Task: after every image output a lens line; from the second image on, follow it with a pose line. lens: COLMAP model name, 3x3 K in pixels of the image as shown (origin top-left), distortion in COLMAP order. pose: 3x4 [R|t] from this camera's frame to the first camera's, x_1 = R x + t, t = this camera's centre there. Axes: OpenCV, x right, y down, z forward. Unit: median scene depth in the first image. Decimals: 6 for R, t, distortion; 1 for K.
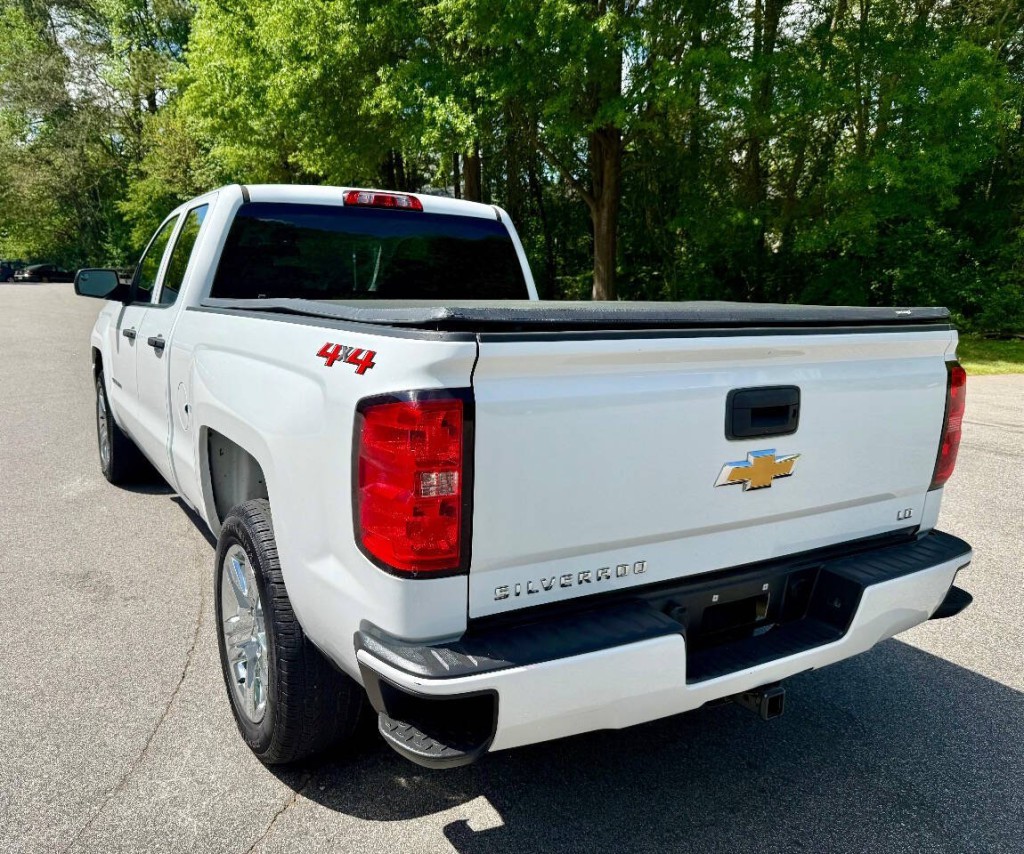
lens RADIAL K [[805.4, 0, 464.9], [0, 805.4, 428.6], [0, 0, 1]] dist [0.014625, -0.035976]
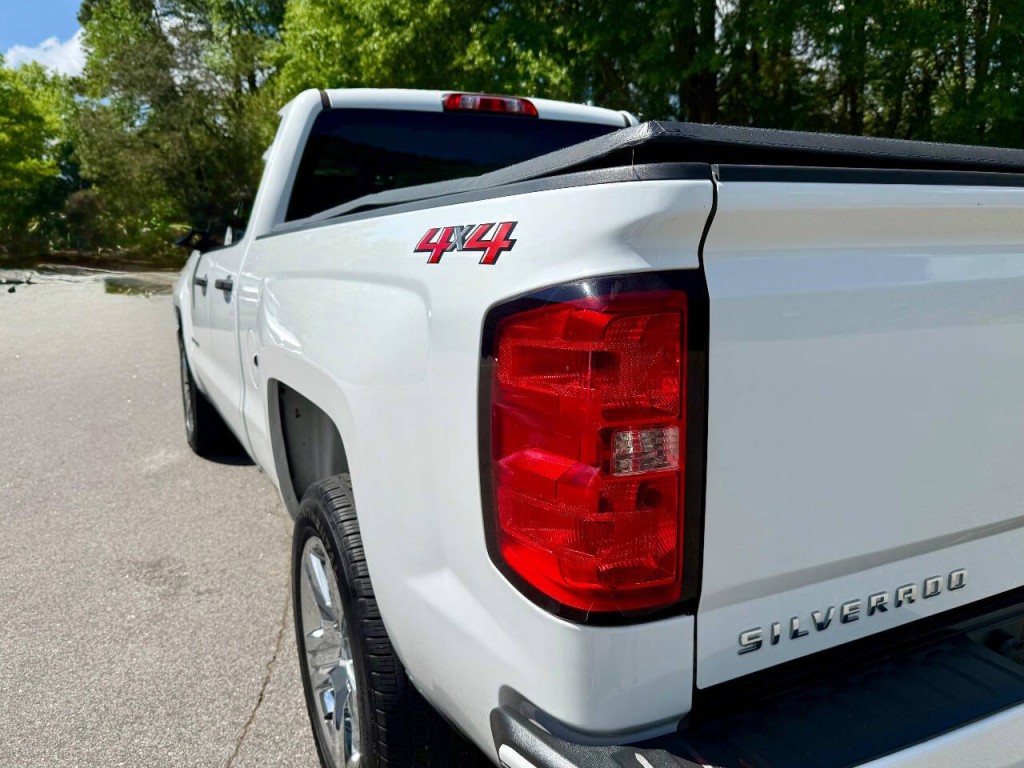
lens RADIAL K [[798.3, 0, 512.0], [0, 798.3, 384.0], [0, 0, 1]] dist [-0.009015, -0.001227]
pose [[0.997462, -0.029959, -0.064599, -0.025052], [0.029408, 0.999523, -0.009469, 0.007807], [0.064852, 0.007545, 0.997866, 0.135786]]
